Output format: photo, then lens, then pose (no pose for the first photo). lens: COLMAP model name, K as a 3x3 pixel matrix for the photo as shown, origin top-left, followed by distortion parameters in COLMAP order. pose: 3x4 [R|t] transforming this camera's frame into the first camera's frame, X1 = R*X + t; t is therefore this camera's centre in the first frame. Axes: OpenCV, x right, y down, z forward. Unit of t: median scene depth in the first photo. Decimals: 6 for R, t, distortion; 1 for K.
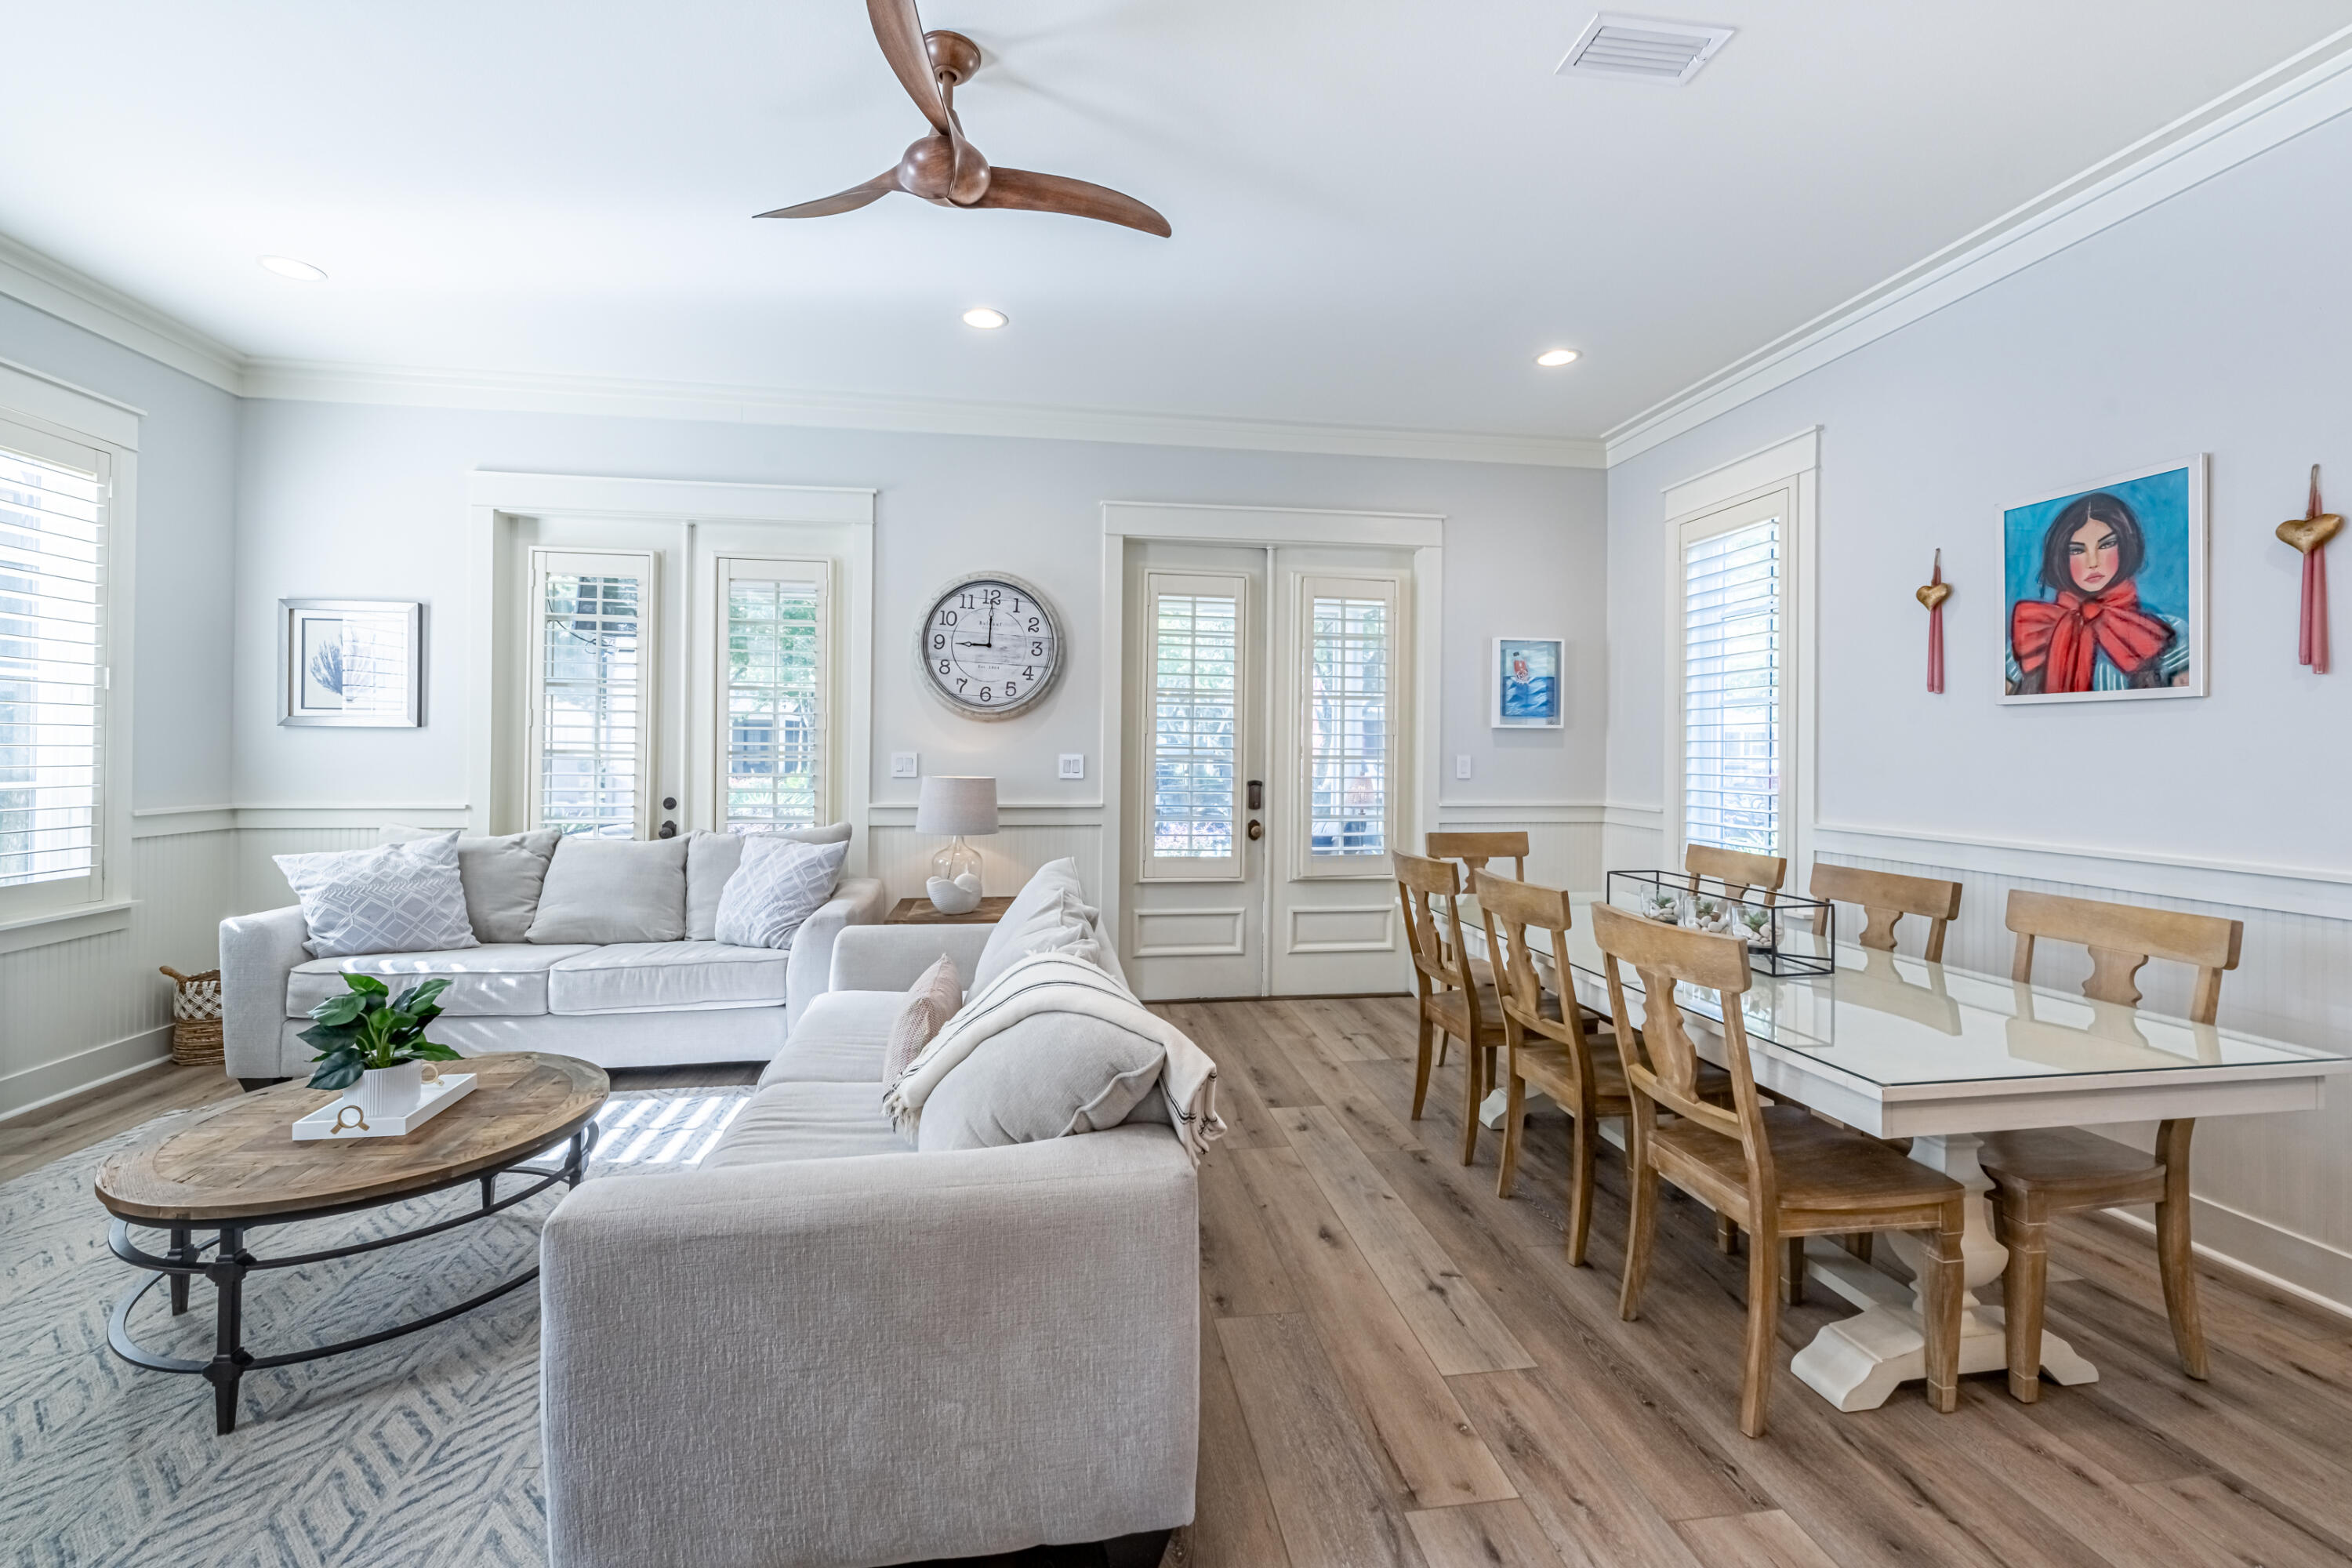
lens RADIAL K [[982.6, 0, 1163.7], [0, 982.6, 747.7], [0, 0, 1]] dist [0.000890, 0.000628]
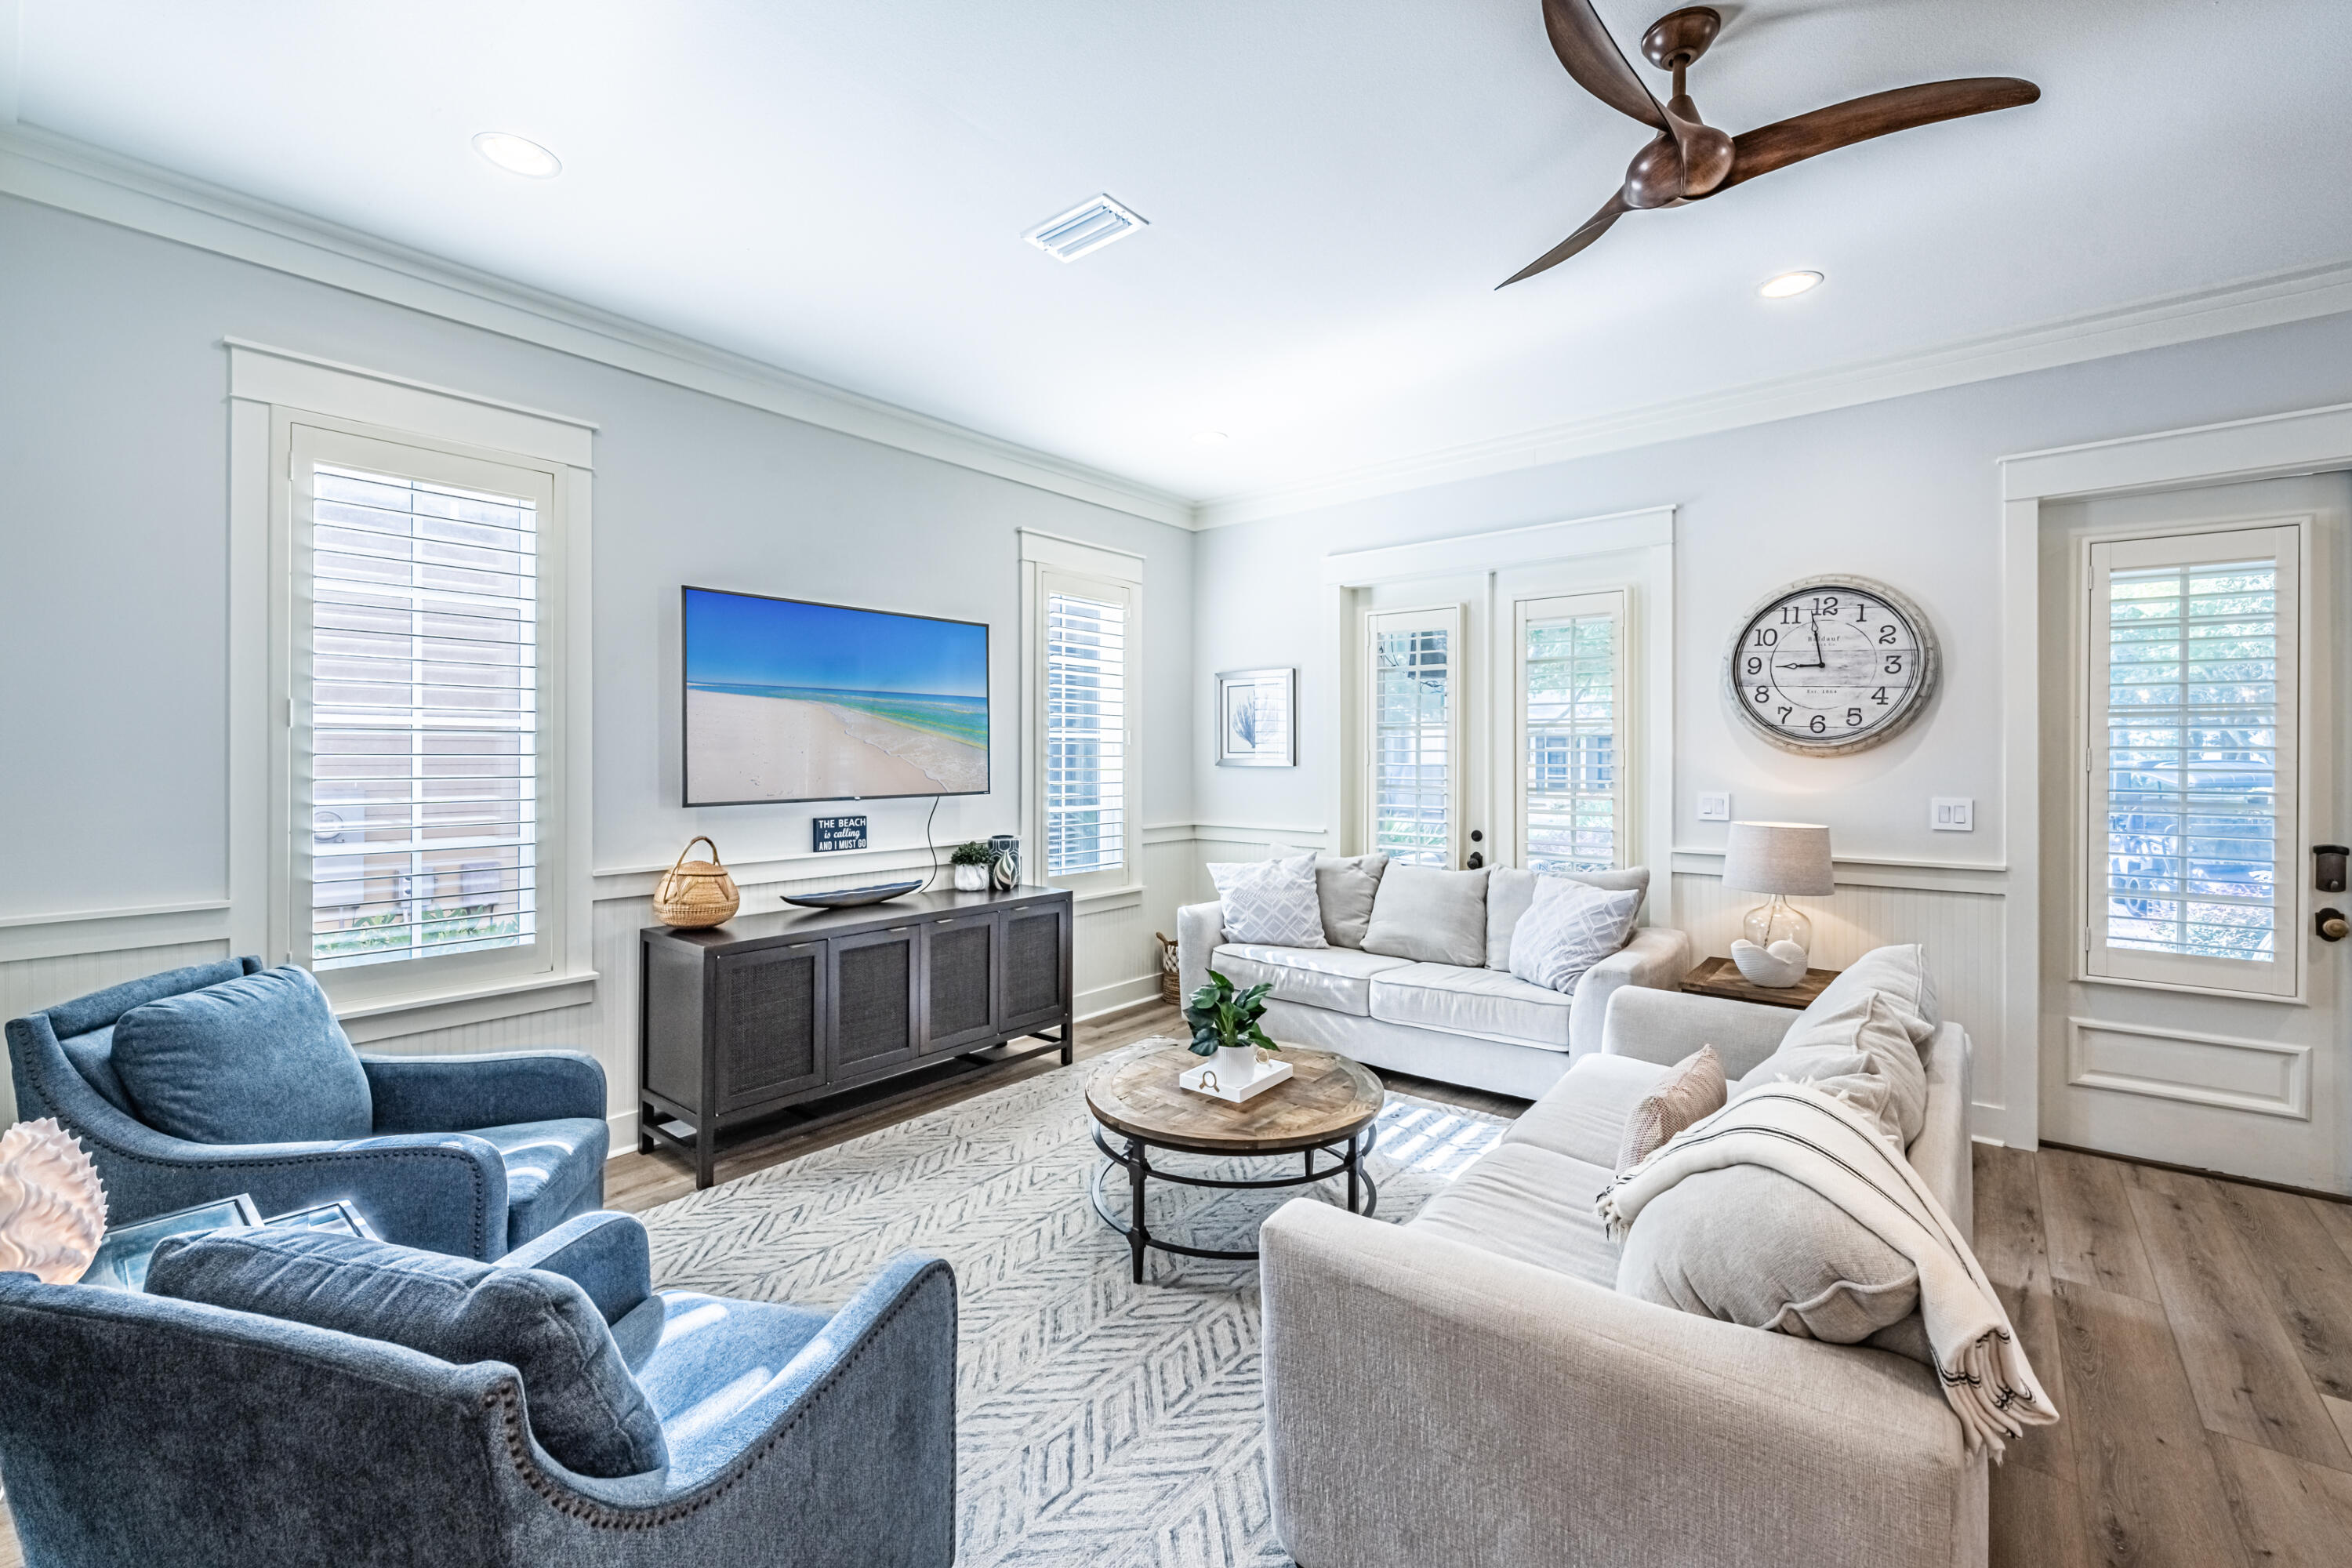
lens RADIAL K [[982.6, 0, 1166.8], [0, 982.6, 747.7], [0, 0, 1]] dist [0.000890, 0.000628]
pose [[0.662909, -0.013492, -0.748578, 0.082883], [0.012969, 0.999895, -0.006536, -0.039749], [0.748588, -0.005375, 0.663014, 0.039493]]
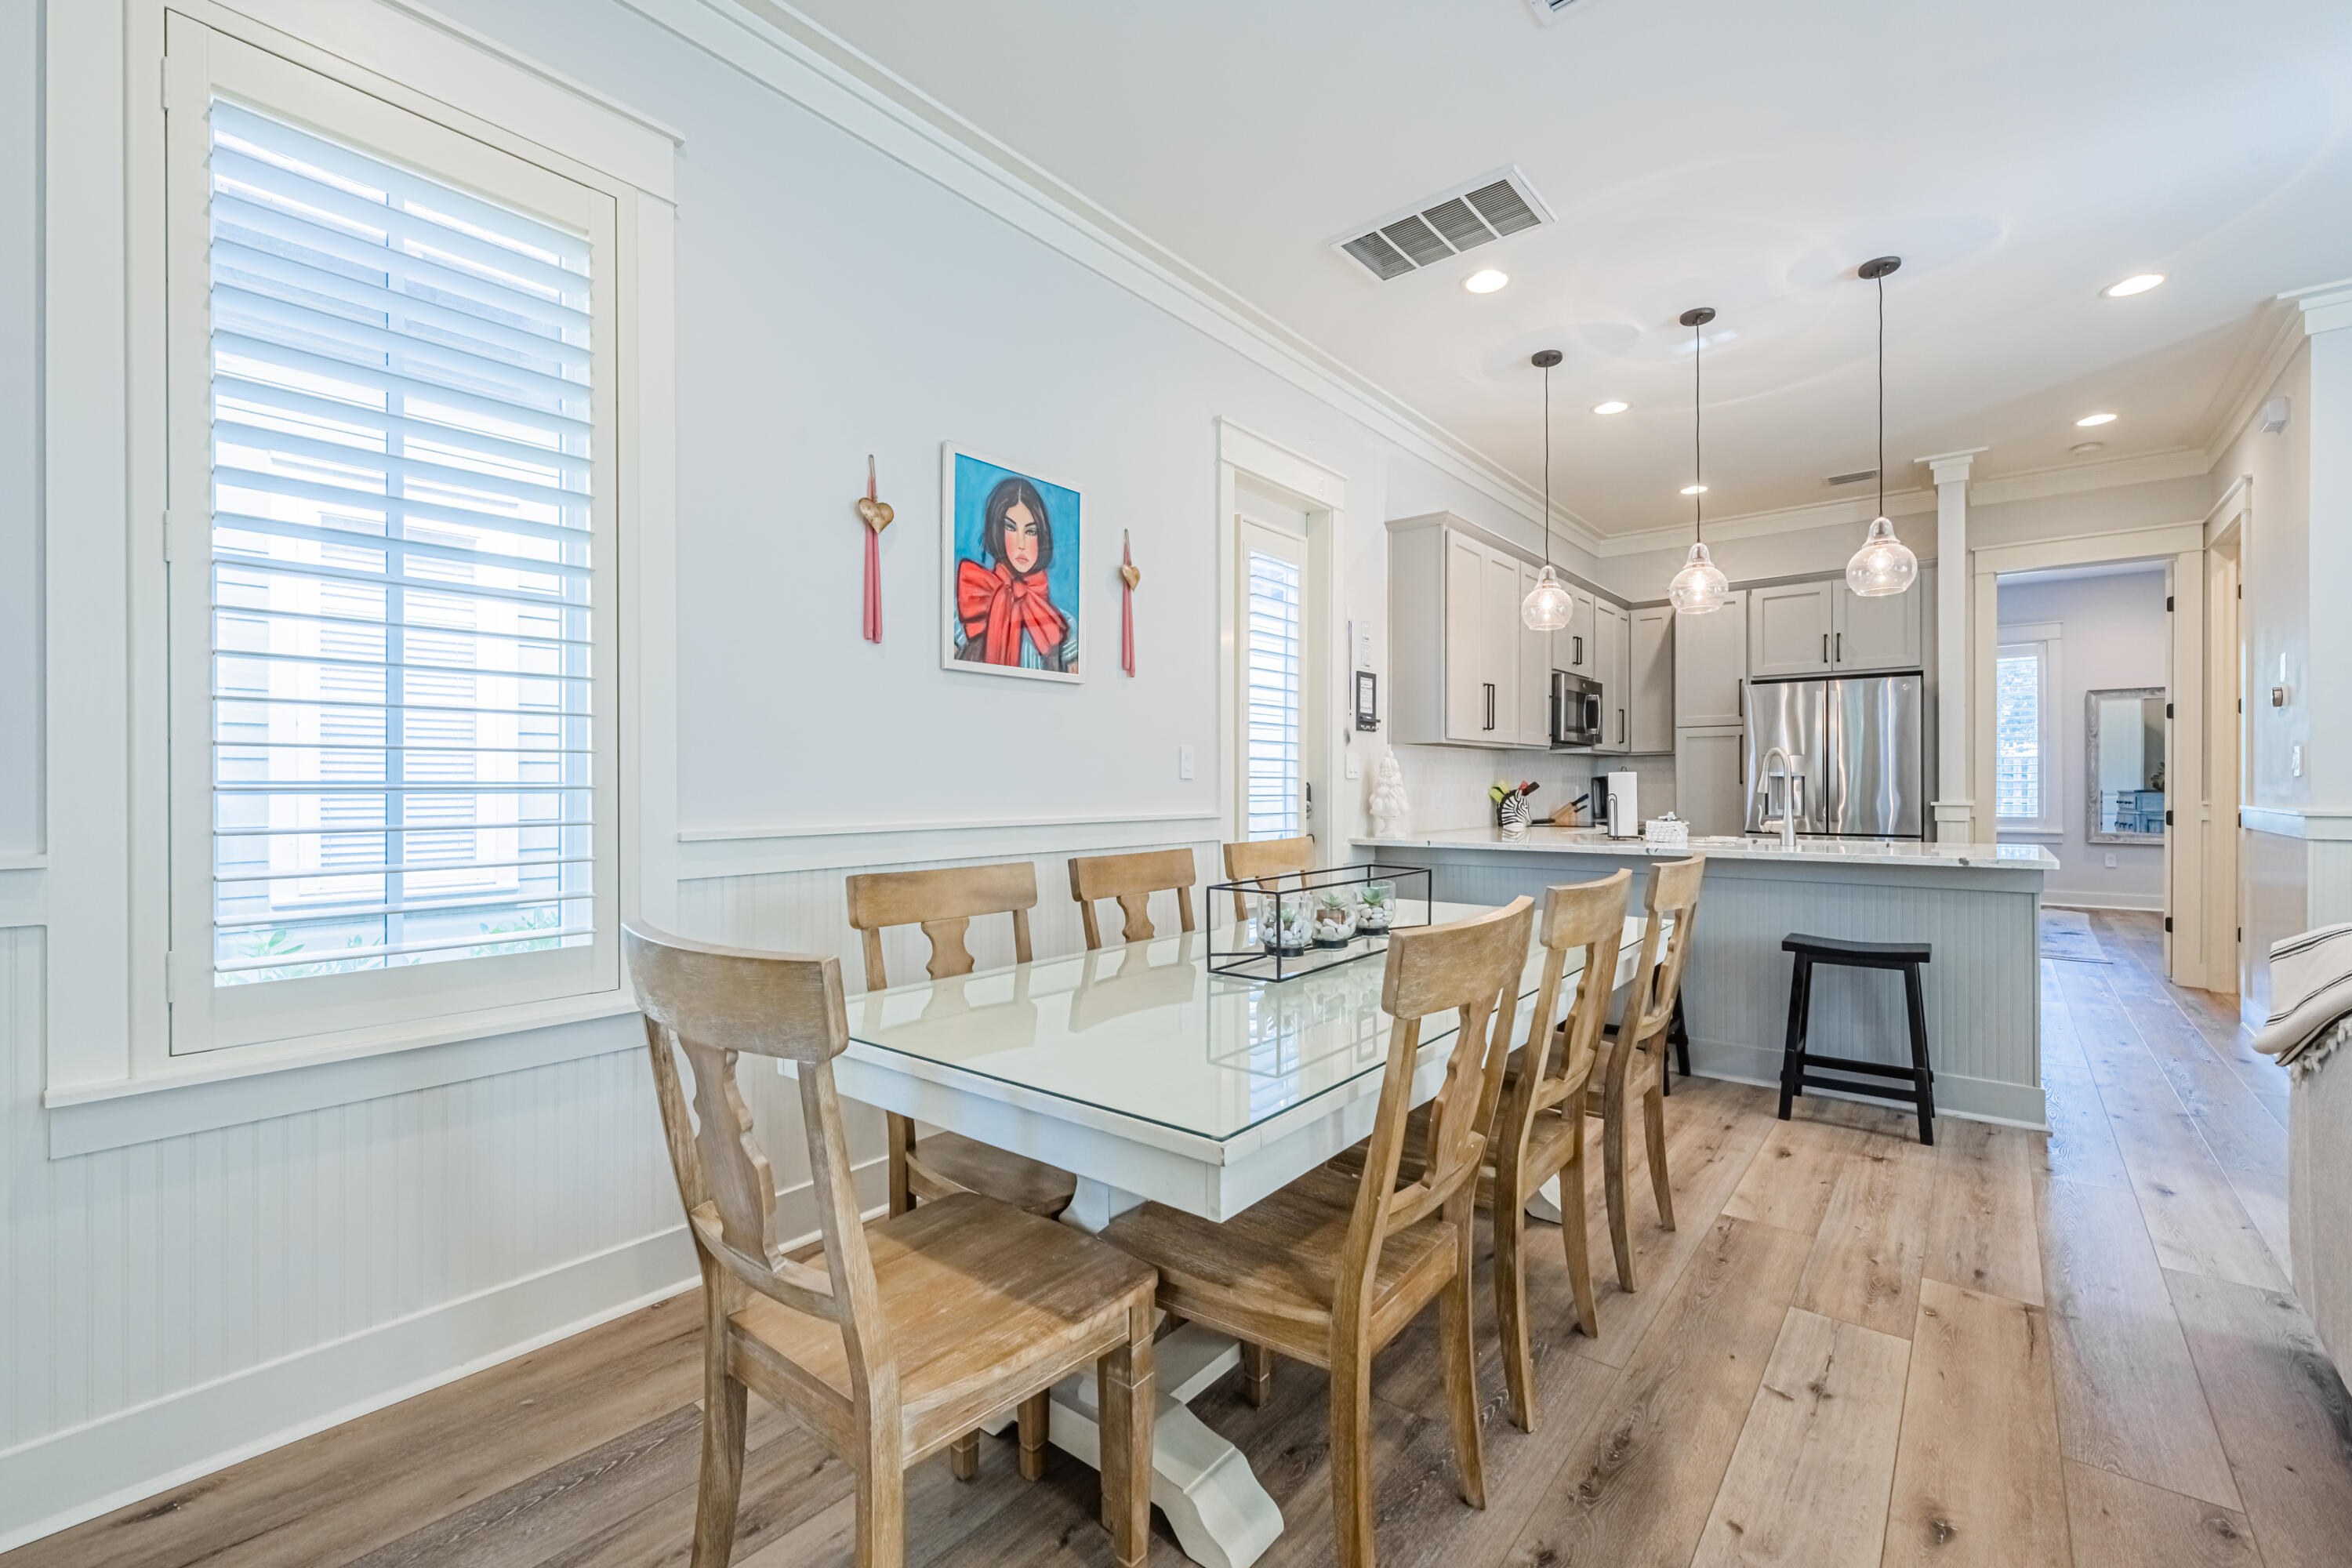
lens RADIAL K [[982.6, 0, 1237.1], [0, 982.6, 786.6], [0, 0, 1]] dist [0.000890, 0.000628]
pose [[-0.700151, -0.000153, 0.713994, 0.160244], [0.003777, 0.999985, 0.003918, 0.247905], [-0.713984, 0.005440, -0.700140, 5.967747]]
